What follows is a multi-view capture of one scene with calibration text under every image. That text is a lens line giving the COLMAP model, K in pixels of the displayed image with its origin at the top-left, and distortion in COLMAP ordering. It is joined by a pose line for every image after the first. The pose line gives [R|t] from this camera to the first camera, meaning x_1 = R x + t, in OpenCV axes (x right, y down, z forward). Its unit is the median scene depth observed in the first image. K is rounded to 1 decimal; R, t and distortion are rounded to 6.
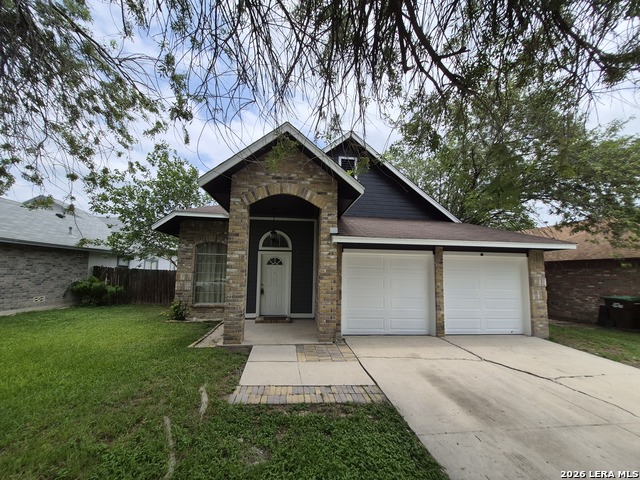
lens RADIAL K [[252.8, 0, 316.7], [0, 252.8, 245.9], [0, 0, 1]] dist [0.000832, 0.000123]
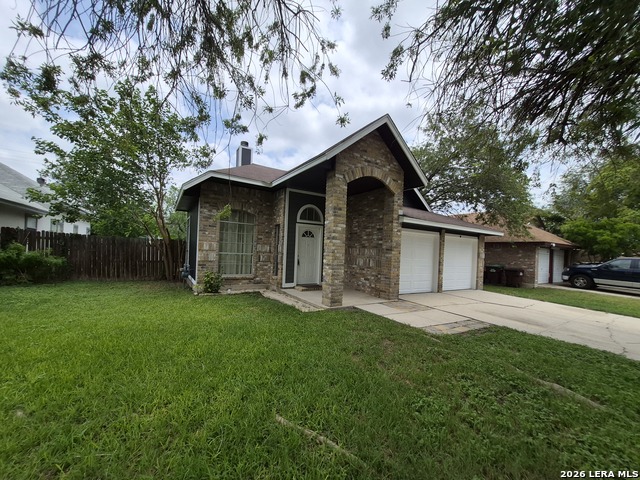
lens RADIAL K [[252.8, 0, 316.7], [0, 252.8, 245.9], [0, 0, 1]] dist [0.000832, 0.000123]
pose [[0.900418, 0.027189, 0.434175, -0.723307], [-0.070078, 0.994076, 0.083080, 0.024778], [-0.429344, -0.105233, 0.896989, 0.039436]]
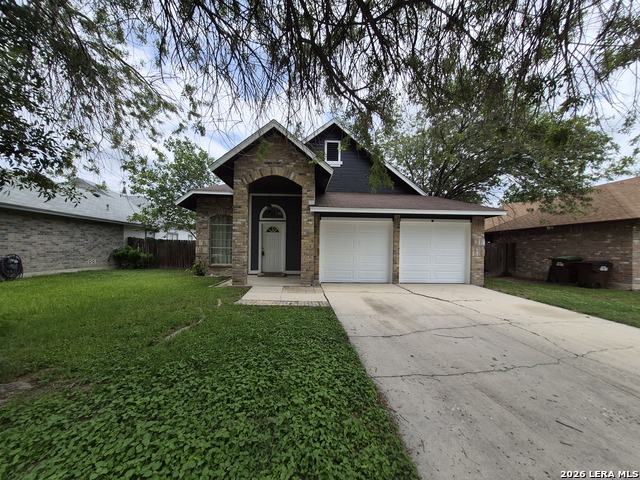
lens RADIAL K [[252.8, 0, 316.7], [0, 252.8, 245.9], [0, 0, 1]] dist [0.000832, 0.000123]
pose [[0.998935, -0.006839, -0.045631, 0.131728], [0.010923, 0.995895, 0.089853, 0.038552], [0.044830, -0.090255, 0.994909, -0.288116]]
